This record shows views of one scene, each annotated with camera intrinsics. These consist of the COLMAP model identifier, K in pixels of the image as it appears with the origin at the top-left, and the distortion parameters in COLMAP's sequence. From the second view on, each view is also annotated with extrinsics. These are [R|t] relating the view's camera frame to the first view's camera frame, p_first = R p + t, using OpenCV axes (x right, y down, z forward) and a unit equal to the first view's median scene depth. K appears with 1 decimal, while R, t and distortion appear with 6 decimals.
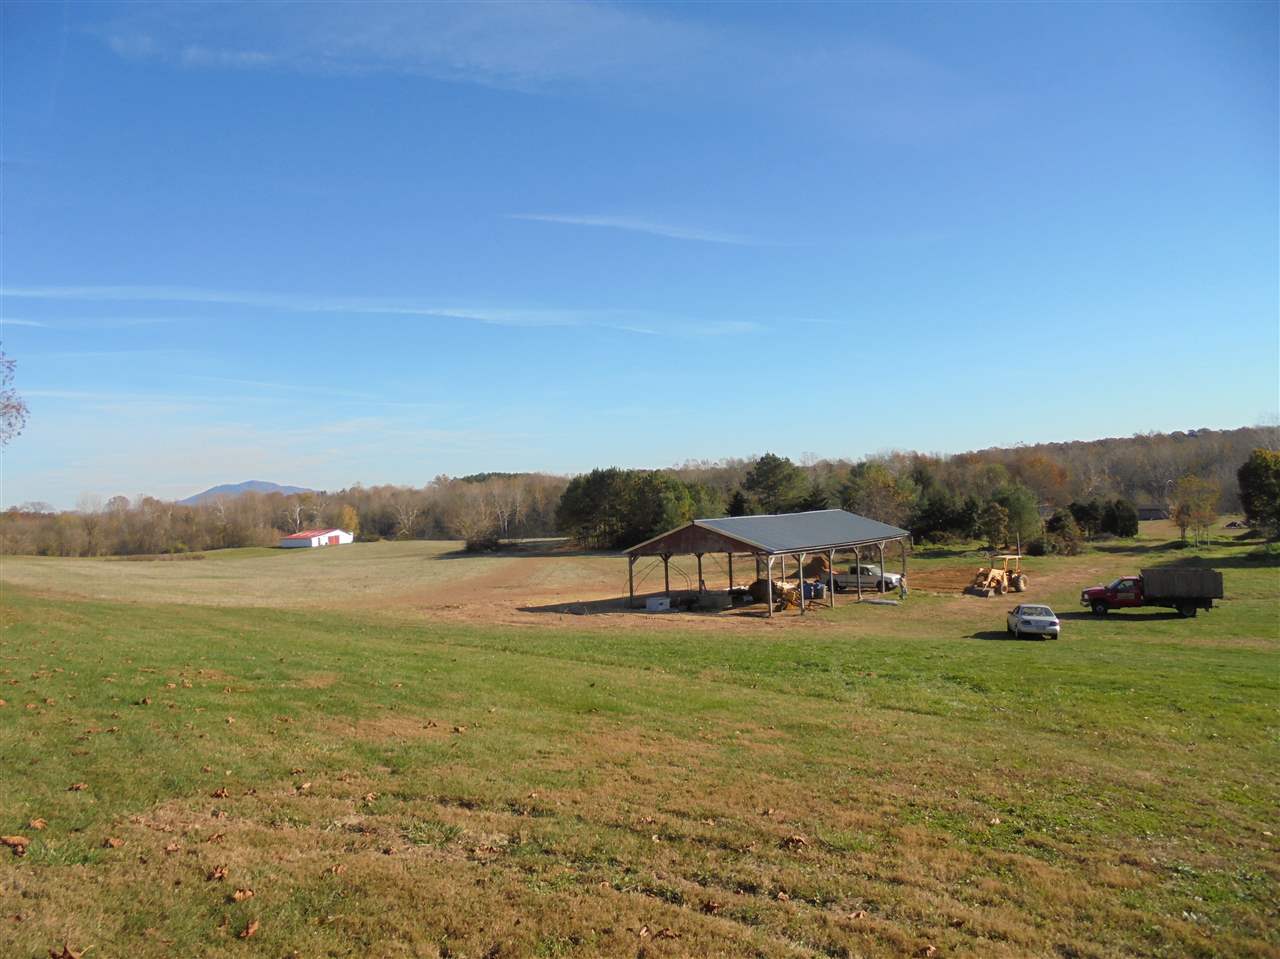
lens RADIAL K [[970.7, 0, 643.3], [0, 970.7, 482.8], [0, 0, 1]] dist [-0.121955, 0.109691]
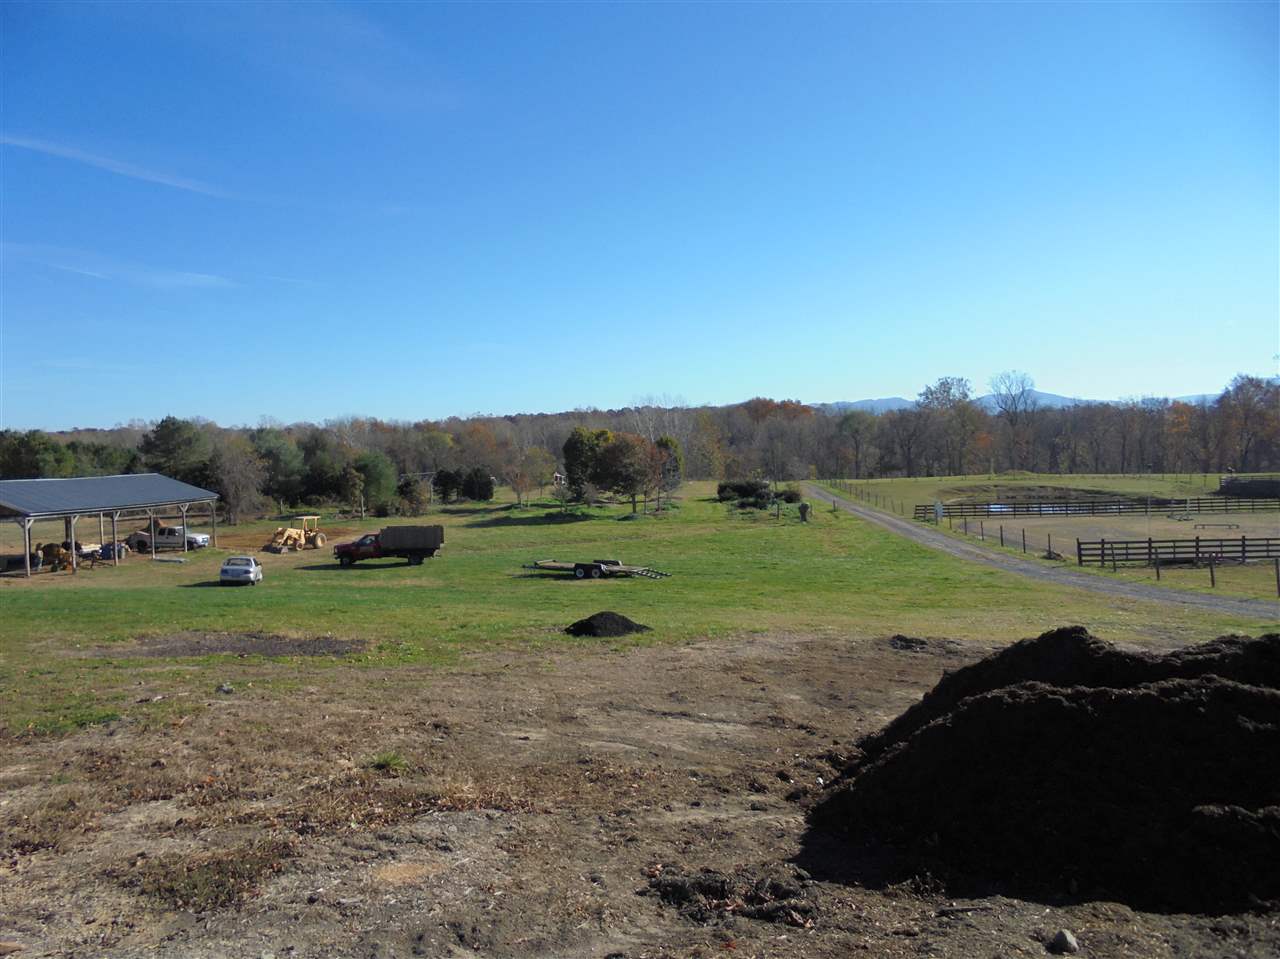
lens RADIAL K [[970.7, 0, 643.3], [0, 970.7, 482.8], [0, 0, 1]] dist [-0.121955, 0.109691]
pose [[0.867836, 0.003194, 0.496840, 0.199319], [-0.020998, 0.999322, 0.030253, -0.006061], [-0.496406, -0.036687, 0.867315, -0.196539]]
